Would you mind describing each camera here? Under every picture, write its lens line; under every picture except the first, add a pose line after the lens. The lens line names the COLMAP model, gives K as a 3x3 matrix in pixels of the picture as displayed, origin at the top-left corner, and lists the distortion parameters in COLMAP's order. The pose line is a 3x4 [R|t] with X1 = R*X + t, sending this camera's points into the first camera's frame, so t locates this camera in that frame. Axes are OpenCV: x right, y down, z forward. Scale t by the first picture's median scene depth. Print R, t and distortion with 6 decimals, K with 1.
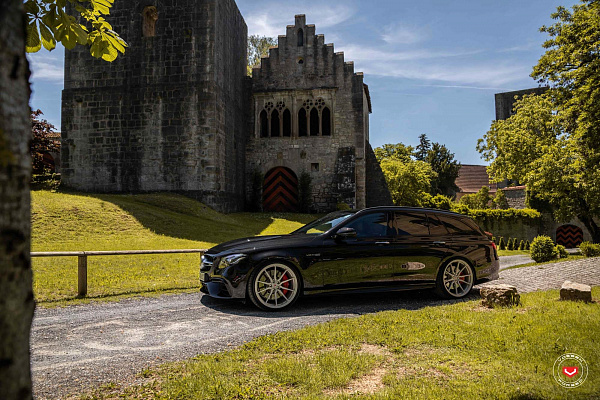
lens RADIAL K [[420.2, 0, 300.2], [0, 420.2, 203.5], [0, 0, 1]] dist [-0.122172, 0.092678]
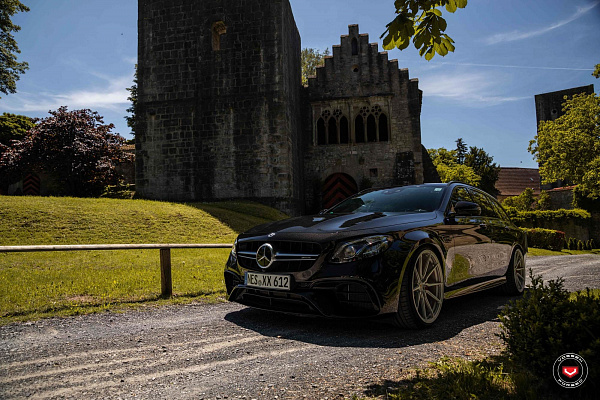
lens RADIAL K [[420.4, 0, 300.0], [0, 420.4, 200.0], [0, 0, 1]] dist [-0.116155, 0.089951]
pose [[0.998373, -0.024554, -0.051457, -0.116598], [0.022997, 0.999266, -0.030622, 0.008997], [0.052172, 0.029389, 0.998206, -0.027490]]
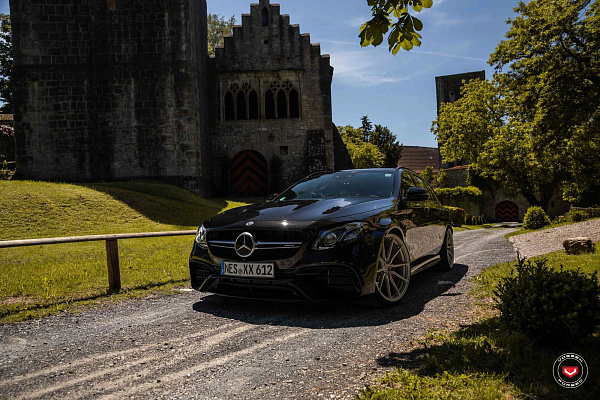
lens RADIAL K [[439.7, 0, 308.6], [0, 439.7, 204.5], [0, 0, 1]] dist [-0.122955, 0.097080]
pose [[0.980123, -0.037184, 0.194875, -0.144147], [0.030293, 0.998810, 0.038223, 0.004398], [-0.196064, -0.031560, 0.980083, -0.035397]]
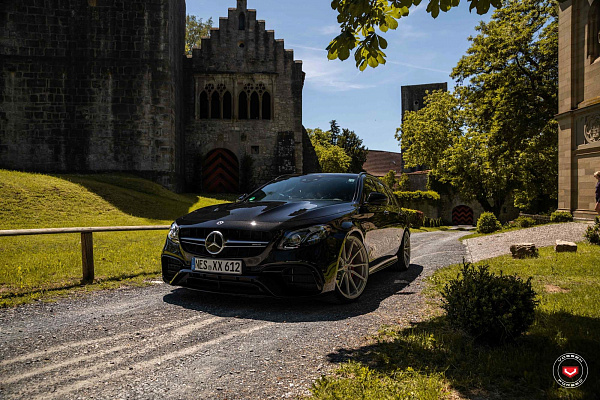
lens RADIAL K [[420.2, 0, 300.2], [0, 420.2, 203.5], [0, 0, 1]] dist [-0.122172, 0.092678]
pose [[0.968488, -0.003192, 0.249041, -0.144655], [-0.007460, 0.999097, 0.041819, 0.002409], [-0.248950, -0.042360, 0.967590, -0.039710]]
